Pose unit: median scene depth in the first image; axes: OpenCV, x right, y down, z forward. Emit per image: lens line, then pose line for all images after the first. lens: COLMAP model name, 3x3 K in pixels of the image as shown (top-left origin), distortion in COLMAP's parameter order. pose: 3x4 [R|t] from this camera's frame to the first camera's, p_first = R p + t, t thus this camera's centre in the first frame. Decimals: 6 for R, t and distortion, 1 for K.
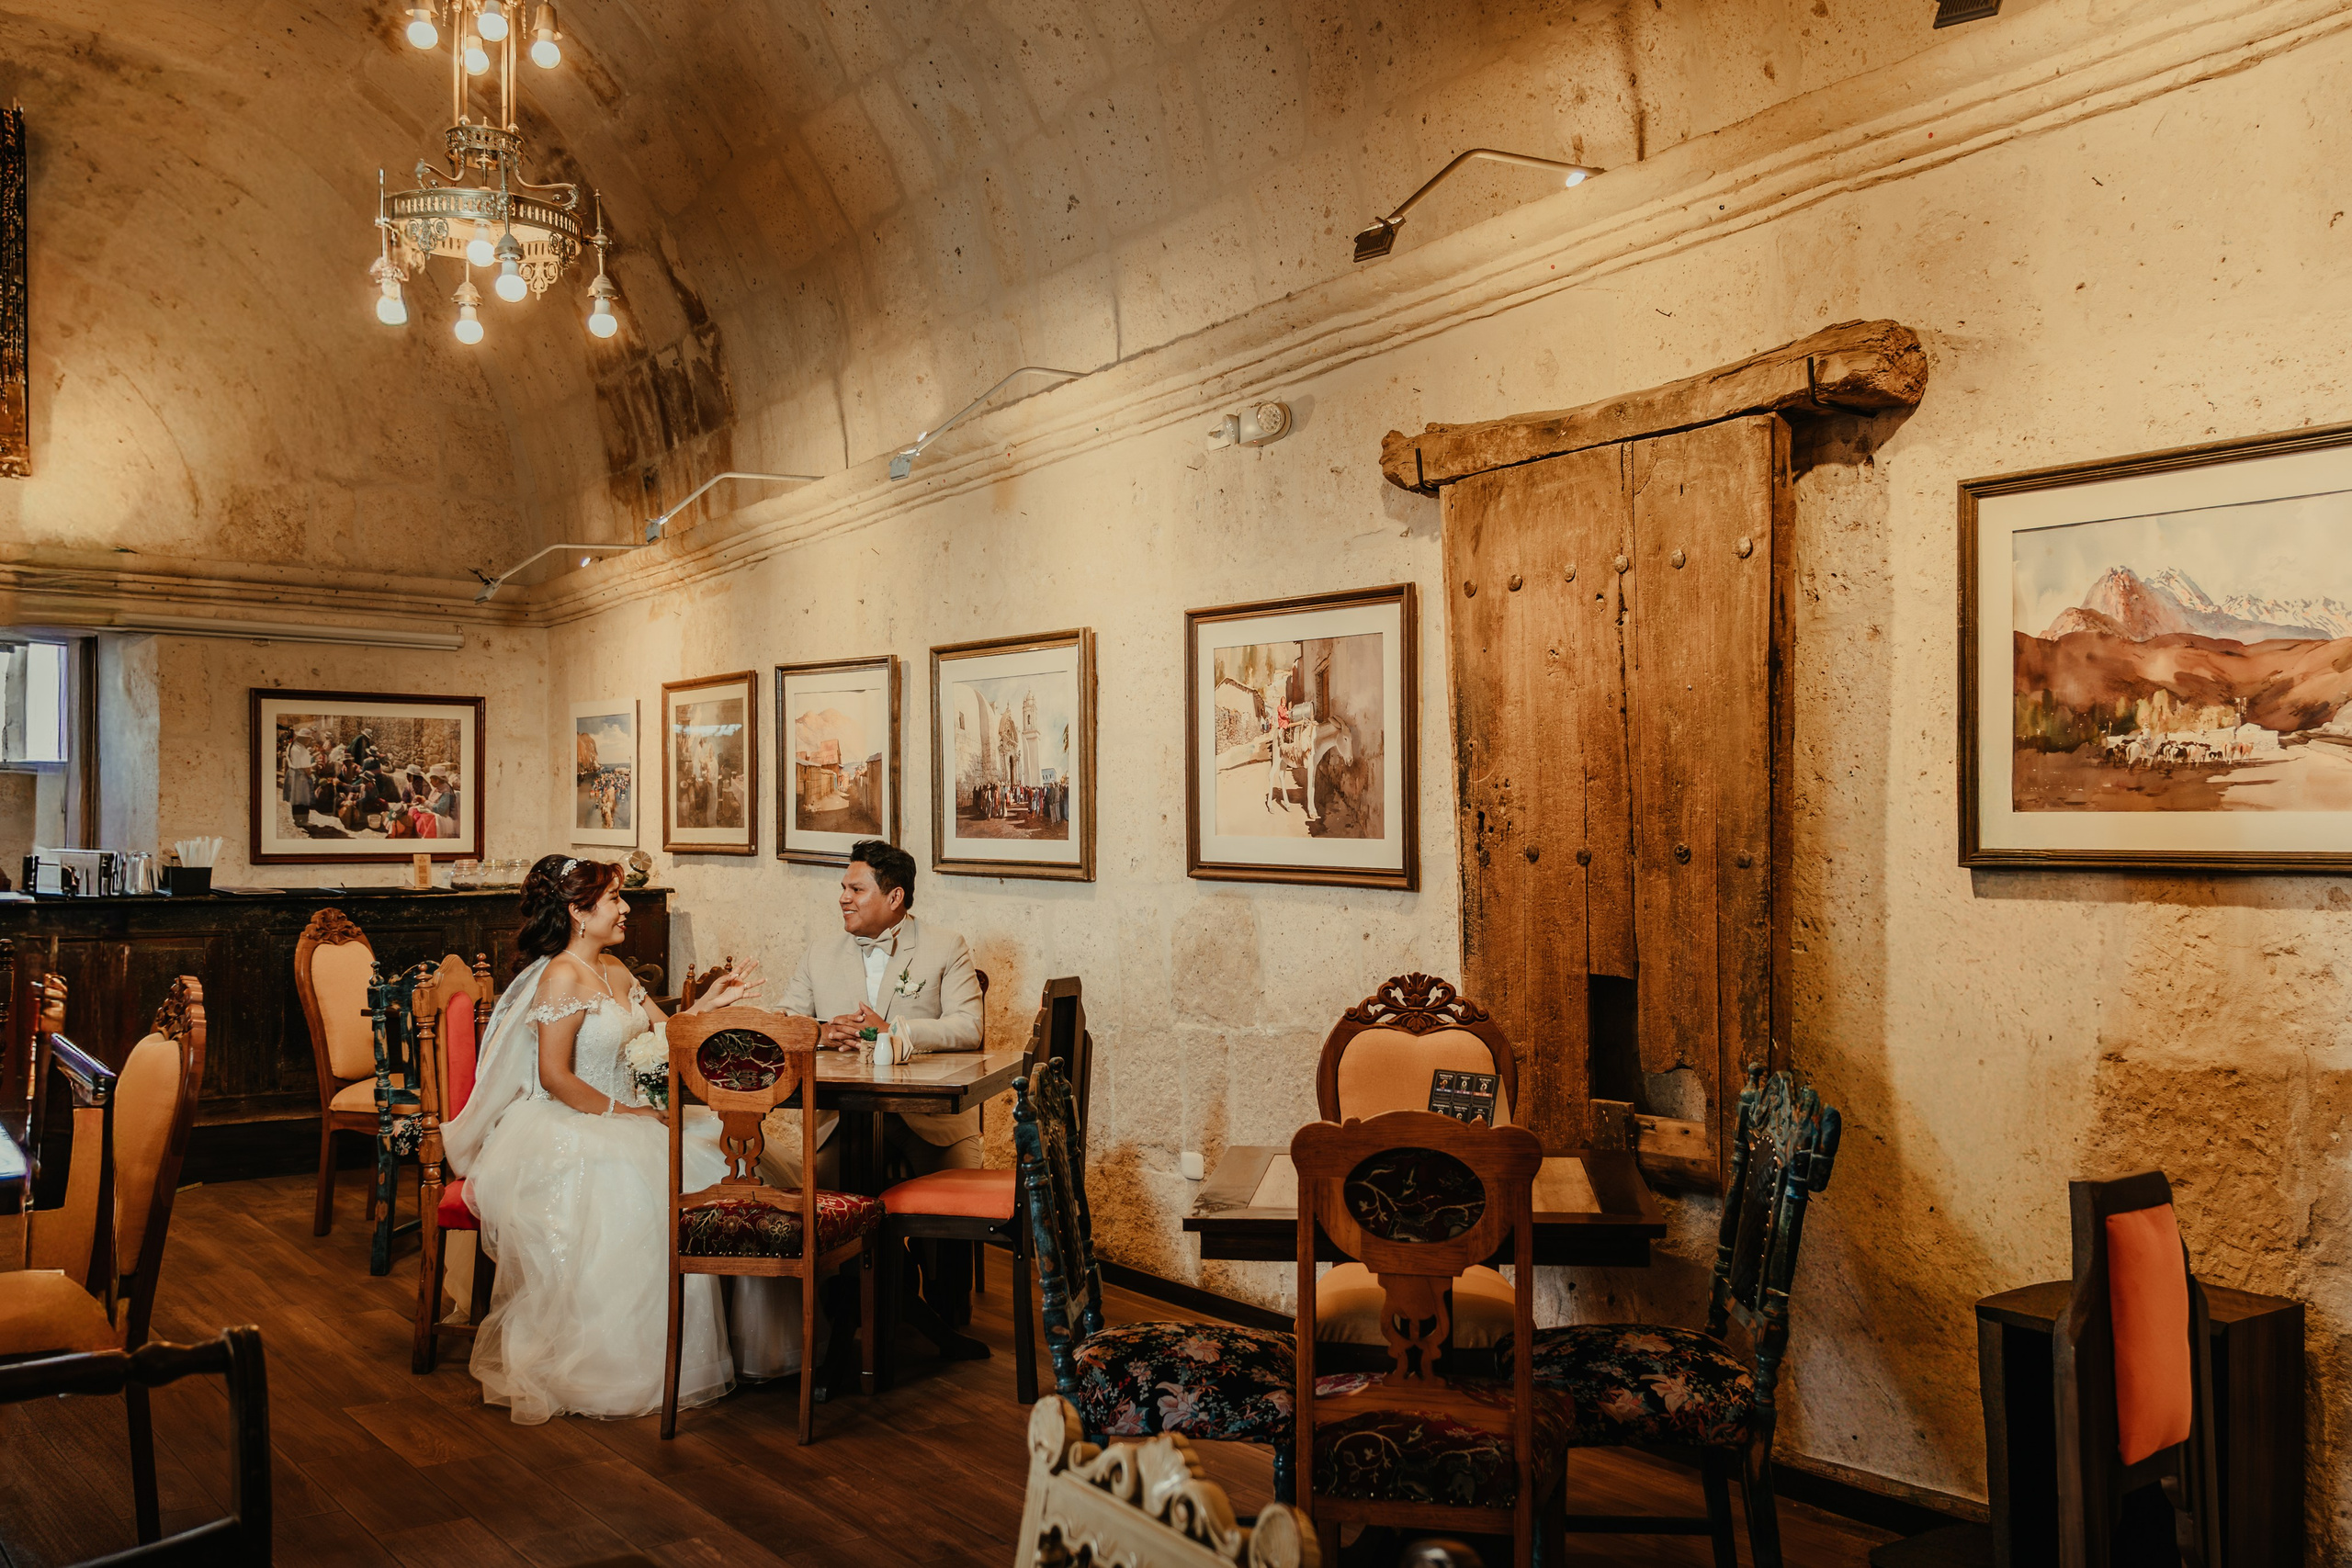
lens RADIAL K [[2118.1, 0, 1188.4], [0, 2118.1, 806.2], [0, 0, 1]] dist [-0.013963, 0.071210]
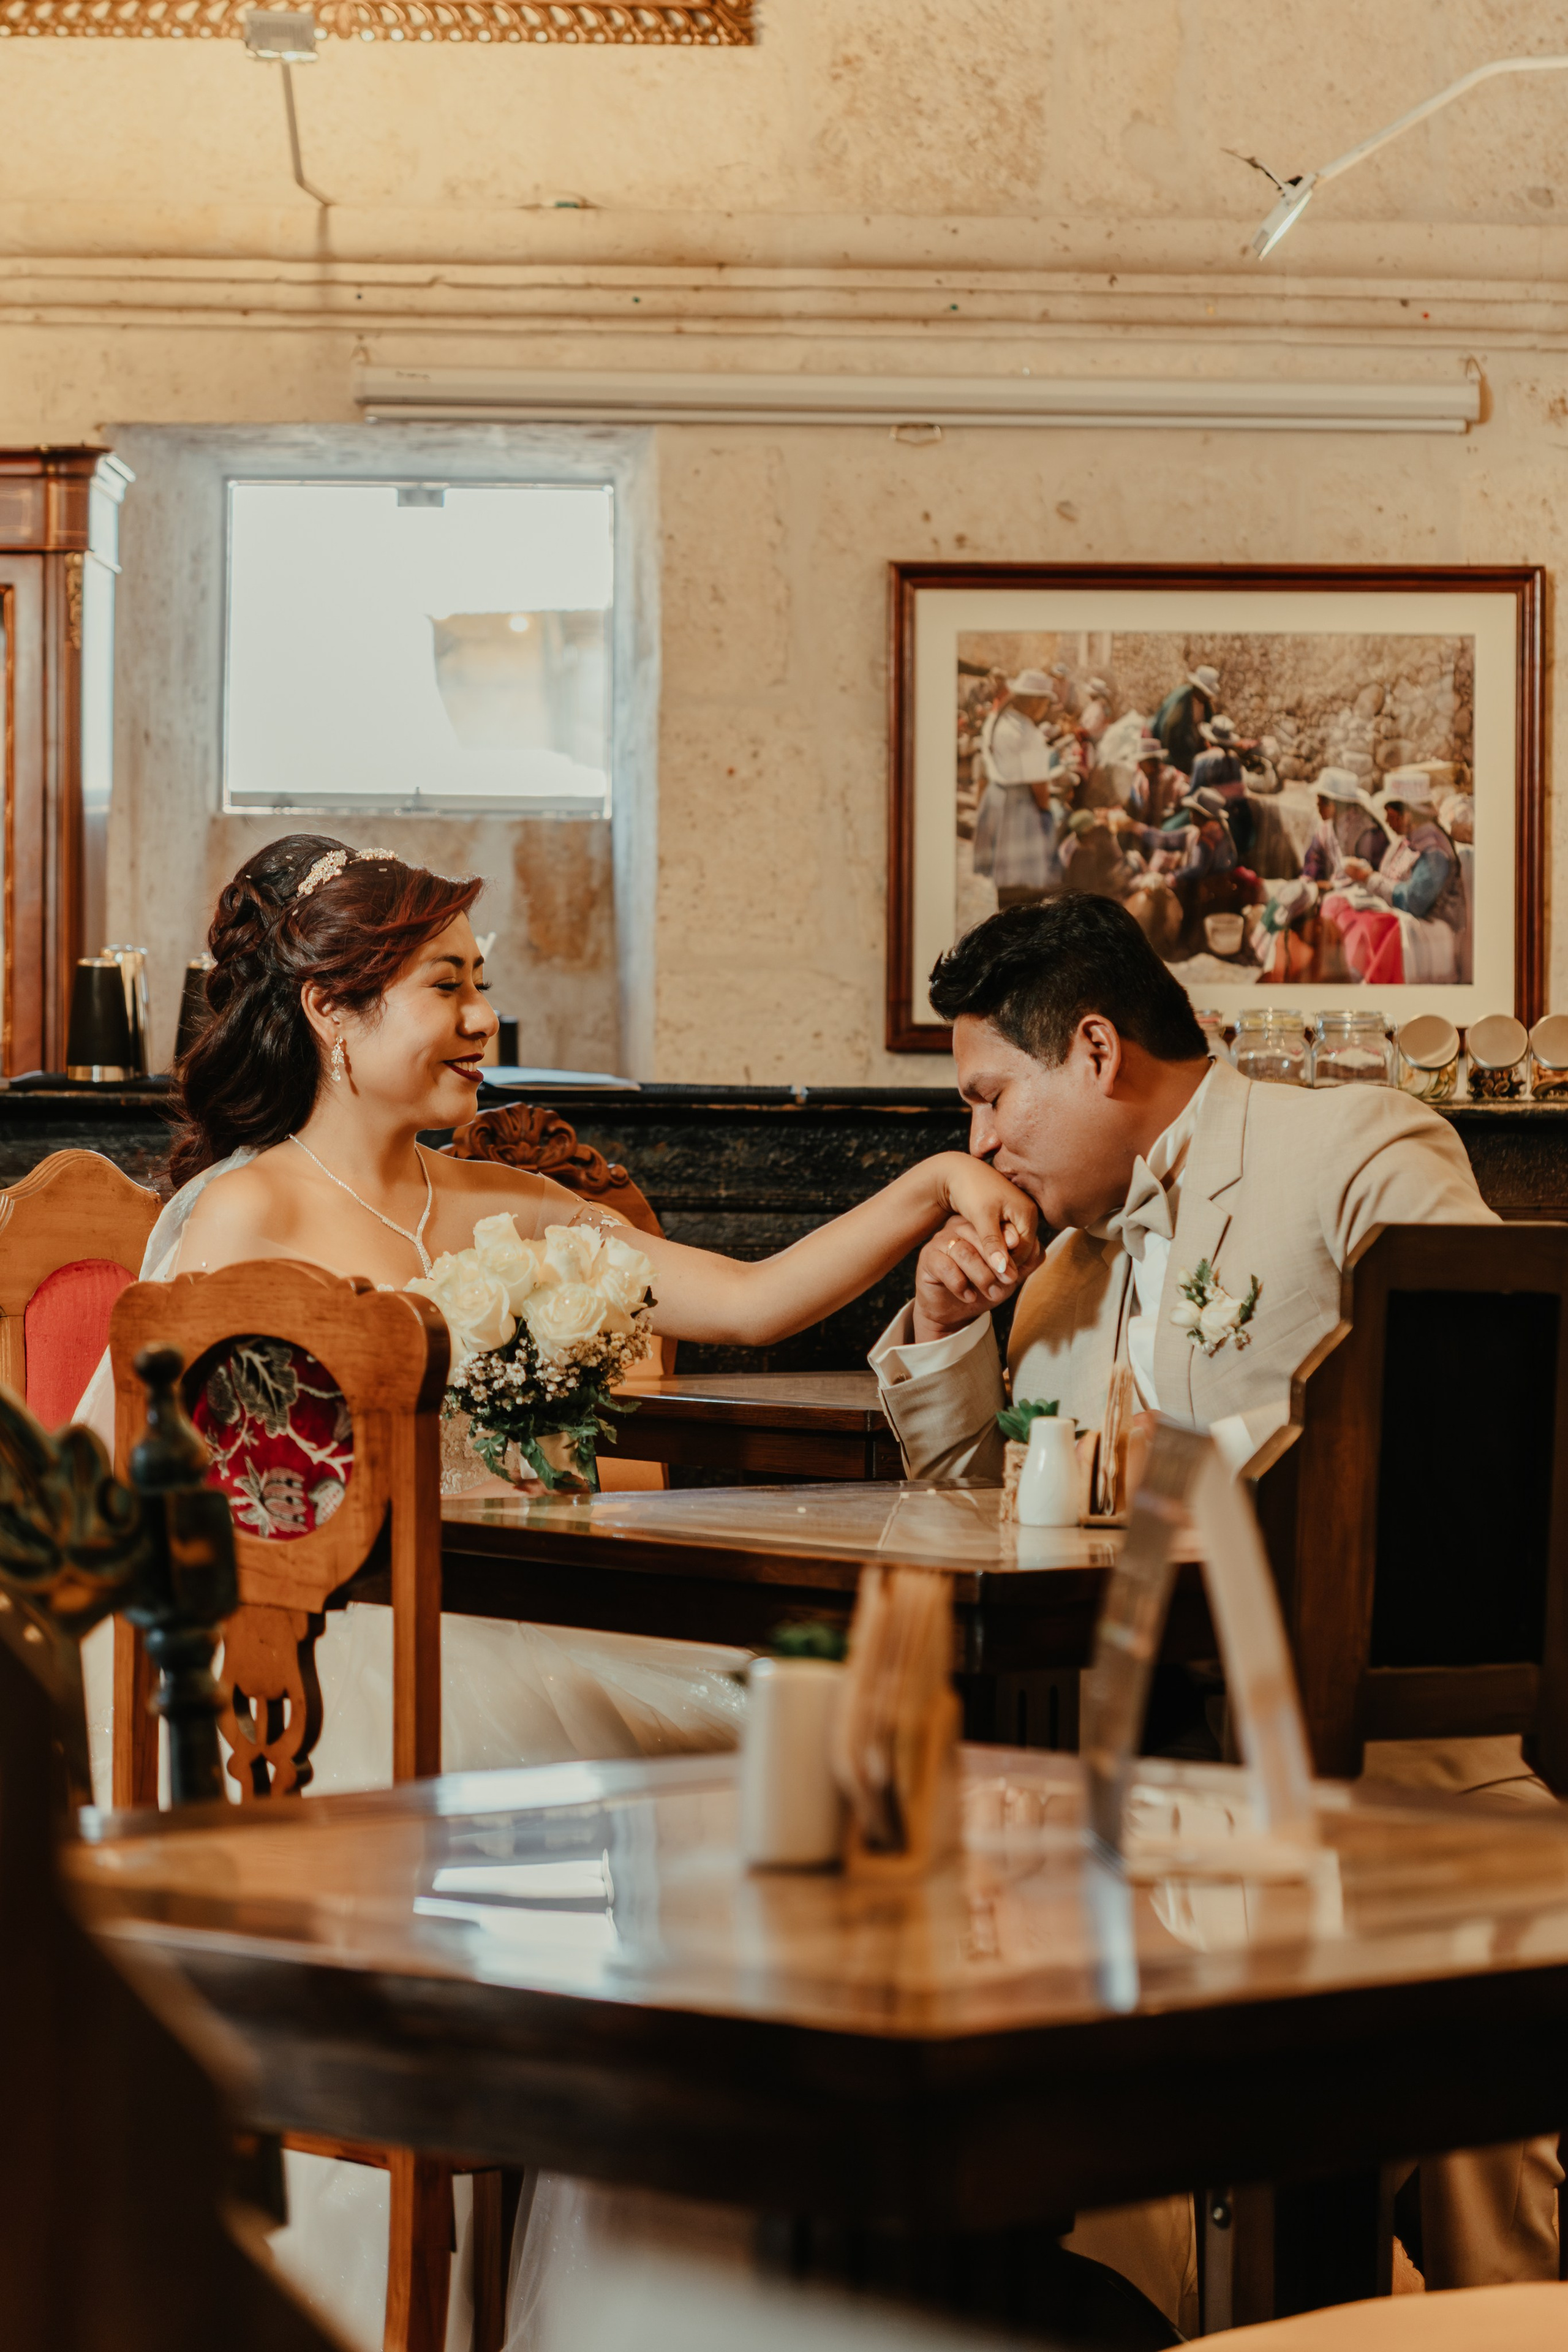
lens RADIAL K [[6115.2, 0, 780.4], [0, 6115.2, 997.8], [0, 0, 1]] dist [-0.012879, 0.006095]
pose [[0.770689, -0.010007, -0.637132, 0.233629], [-0.001559, 0.999844, -0.017589, 0.041726], [0.637209, 0.014549, 0.770554, 0.213128]]
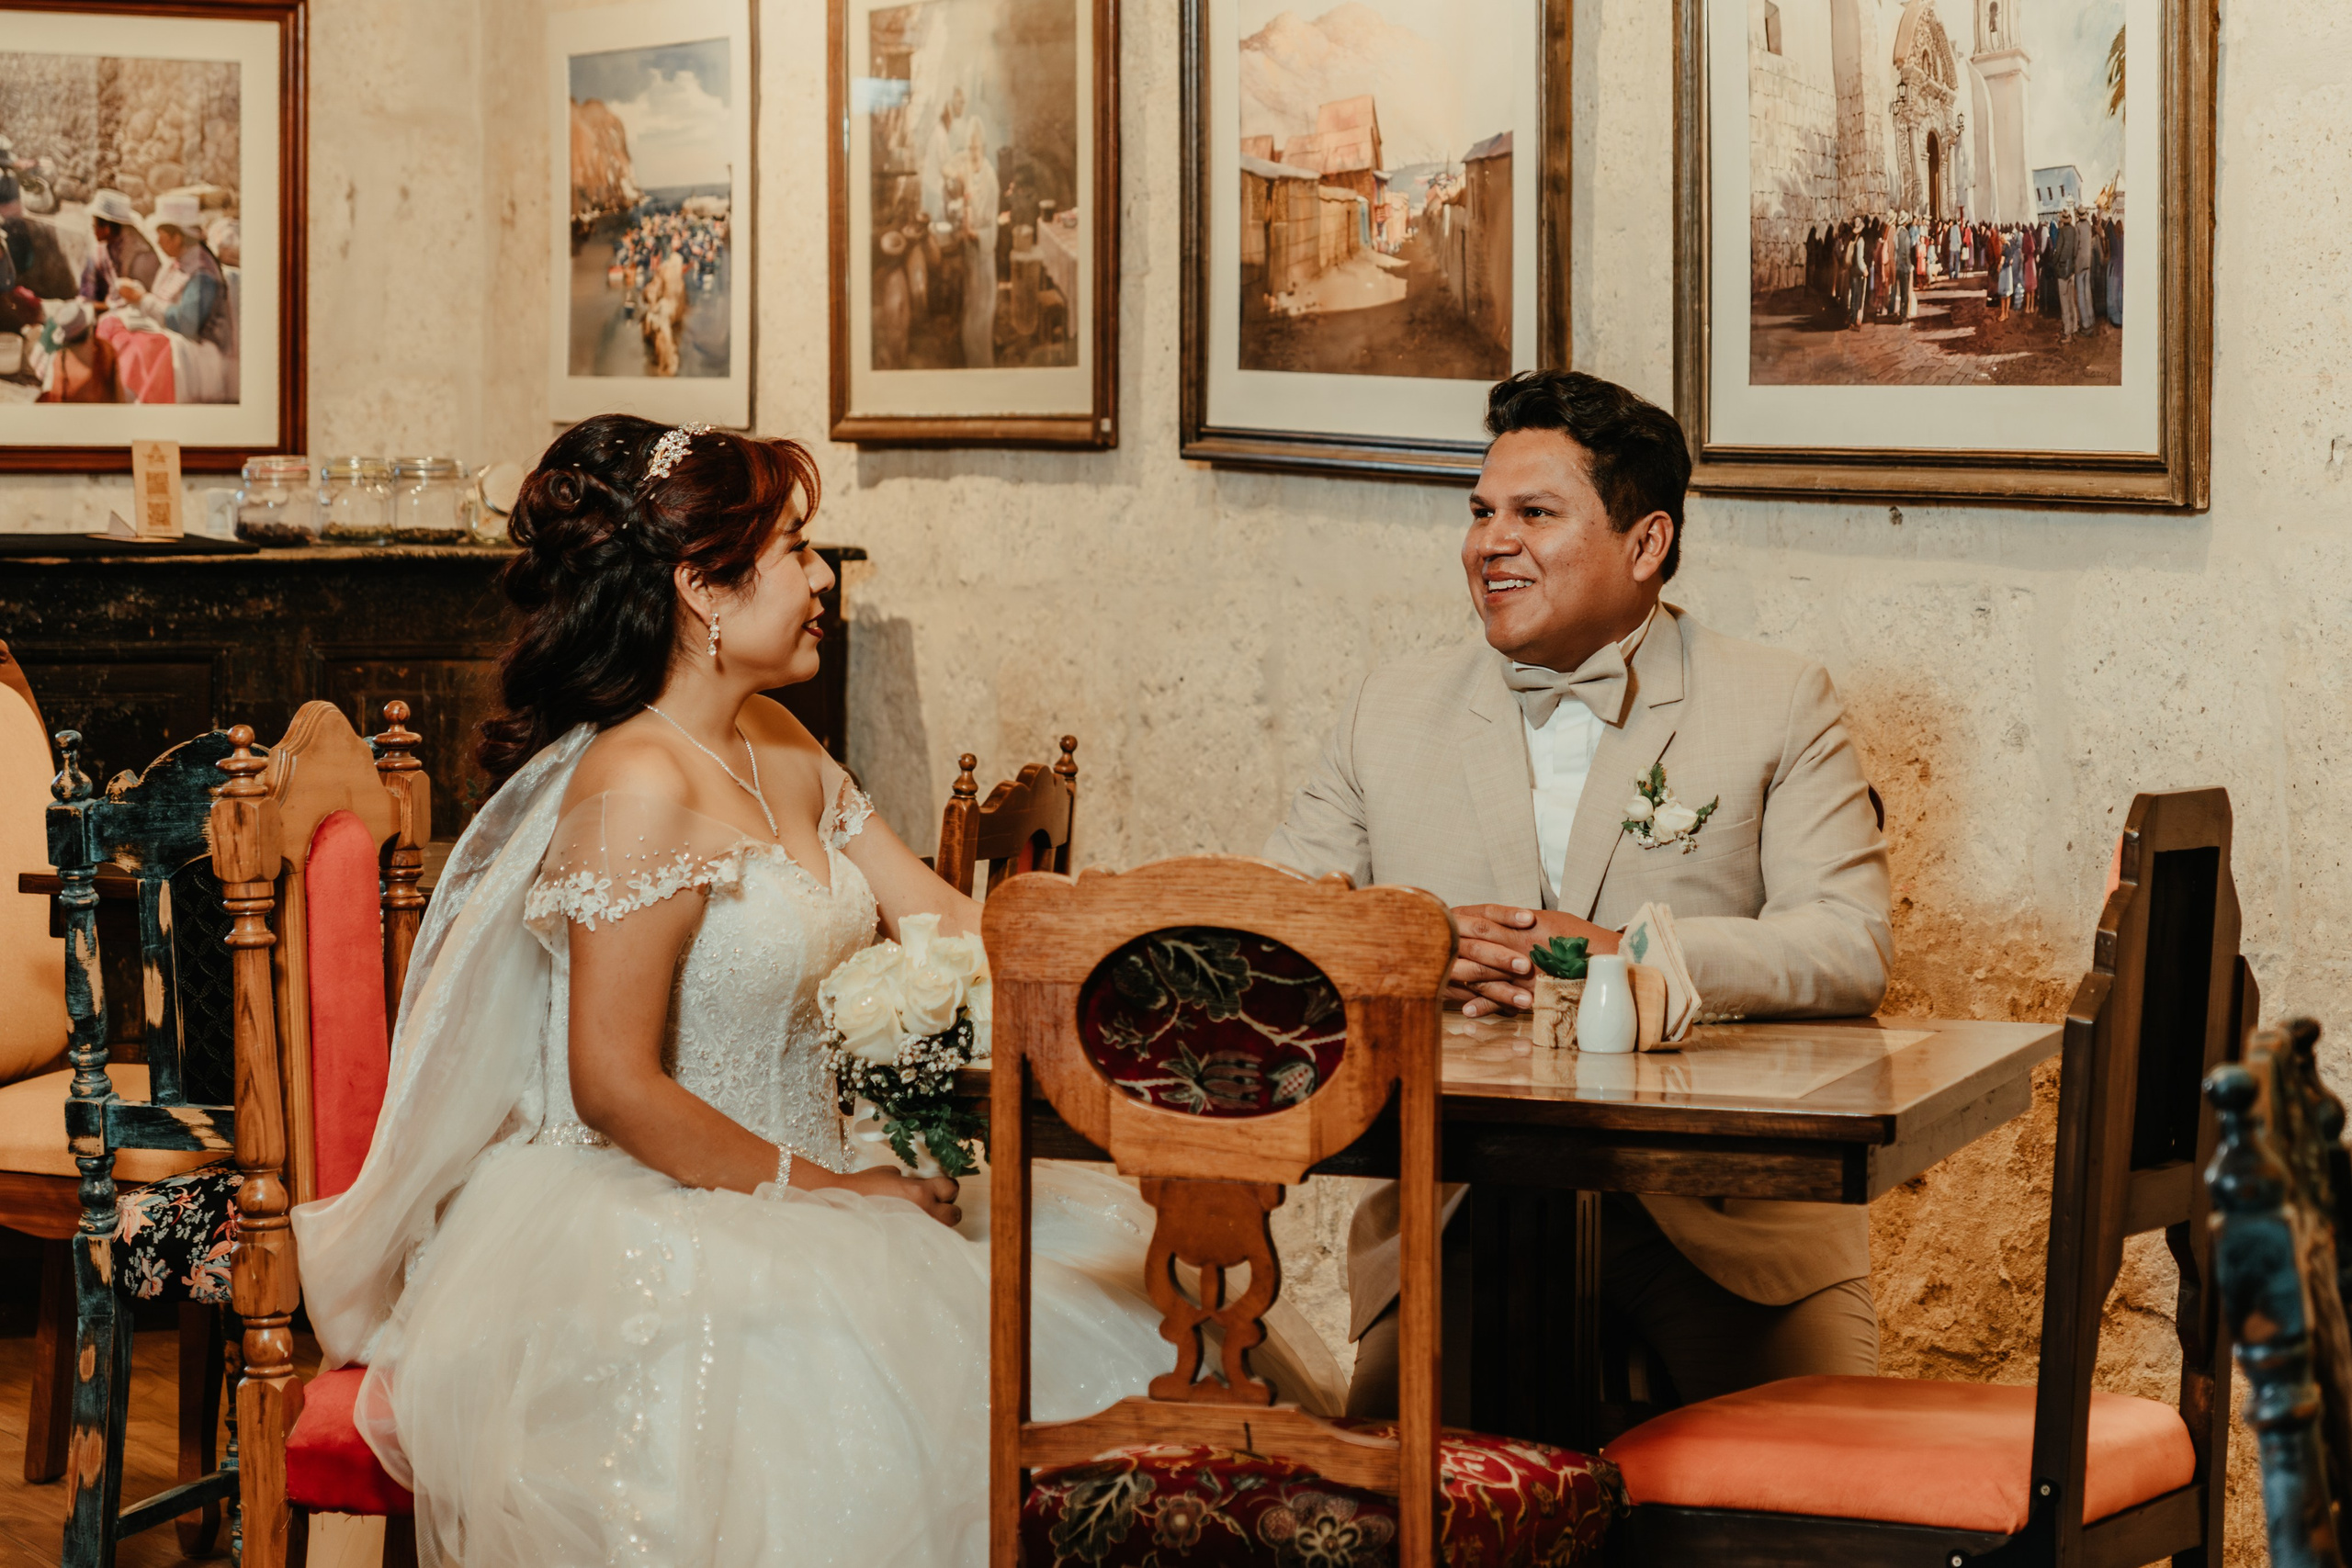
lens RADIAL K [[6114.6, 0, 1285.4], [0, 6114.6, 579.0], [0, 0, 1]] dist [-0.012879, 0.006095]
pose [[0.989685, 0.009754, -0.142929, -0.038212], [-0.005145, 0.999456, 0.032575, 0.012208], [0.143169, -0.031503, 0.989197, 0.041592]]
